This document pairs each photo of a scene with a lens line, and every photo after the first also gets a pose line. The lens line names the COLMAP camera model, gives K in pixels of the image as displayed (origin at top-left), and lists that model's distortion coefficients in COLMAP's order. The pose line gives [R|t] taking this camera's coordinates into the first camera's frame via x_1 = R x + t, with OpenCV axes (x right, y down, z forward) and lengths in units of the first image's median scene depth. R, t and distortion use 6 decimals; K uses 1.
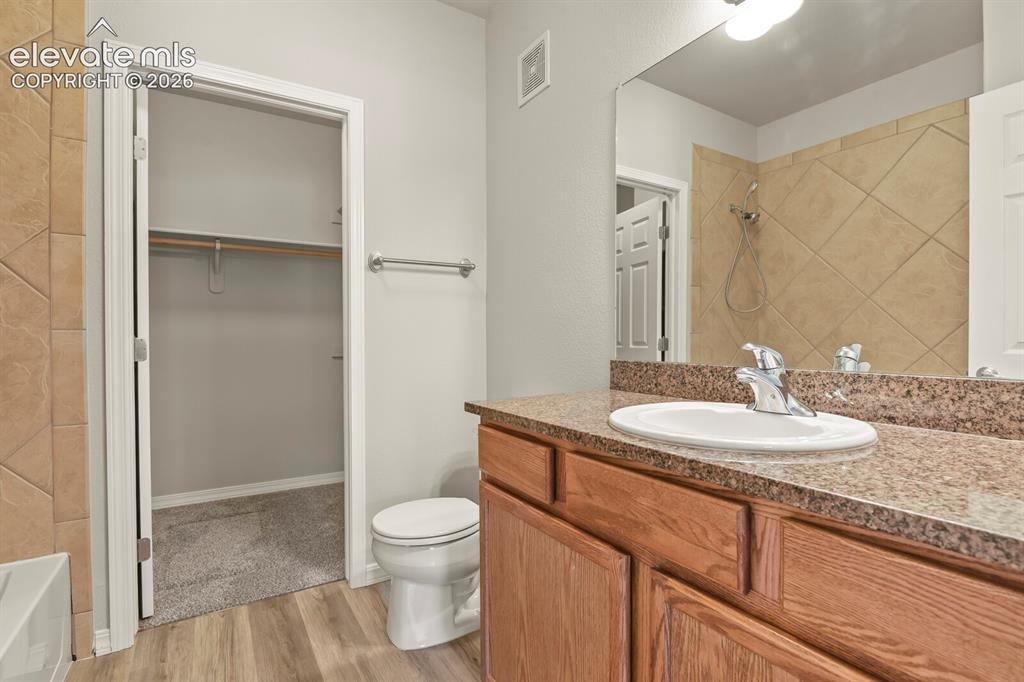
lens RADIAL K [[494.4, 0, 517.0], [0, 494.4, 340.9], [0, 0, 1]] dist [-0.012063, -0.000455]
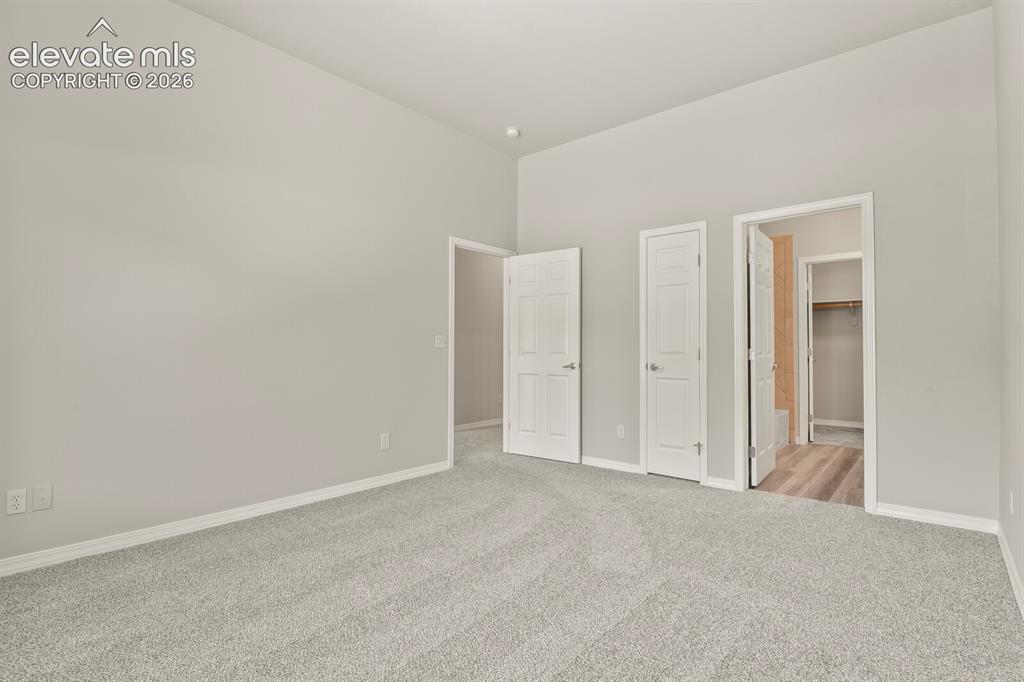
lens RADIAL K [[494.4, 0, 517.0], [0, 494.4, 340.9], [0, 0, 1]] dist [-0.012063, -0.000455]
pose [[0.301928, -0.007886, -0.953298, 1.709612], [-0.007136, 0.999919, -0.010531, -0.006595], [0.953304, 0.009983, 0.301847, -1.771700]]
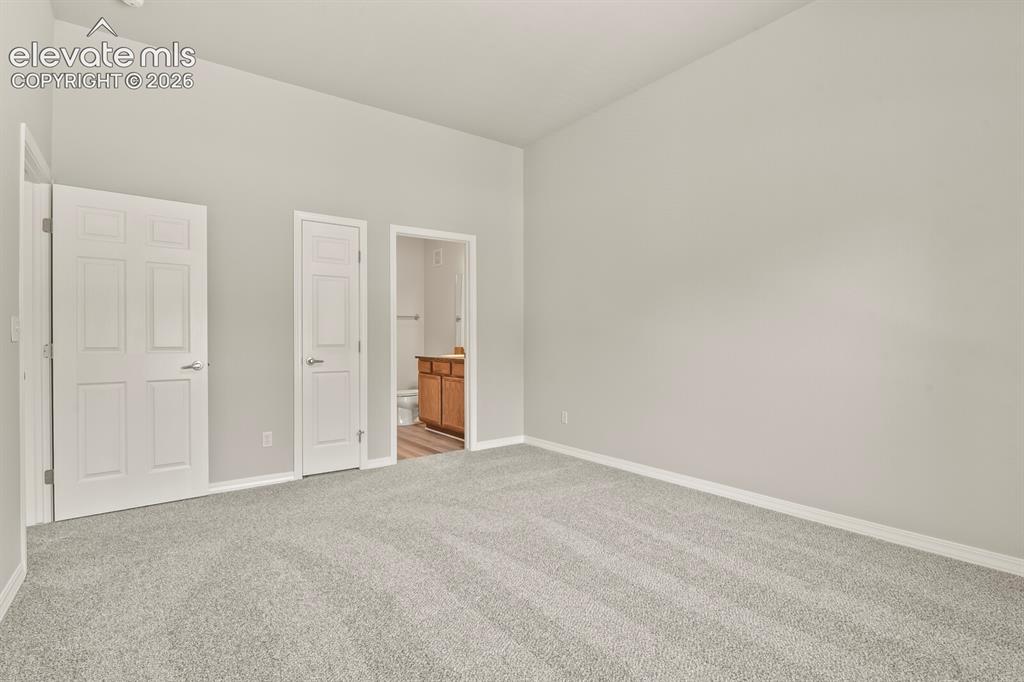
lens RADIAL K [[494.4, 0, 517.0], [0, 494.4, 340.9], [0, 0, 1]] dist [-0.012063, -0.000455]
pose [[0.996539, 0.001061, 0.083119, 0.342247], [-0.000611, 0.999985, -0.005440, 0.010756], [-0.083123, 0.005370, 0.996525, -2.737370]]
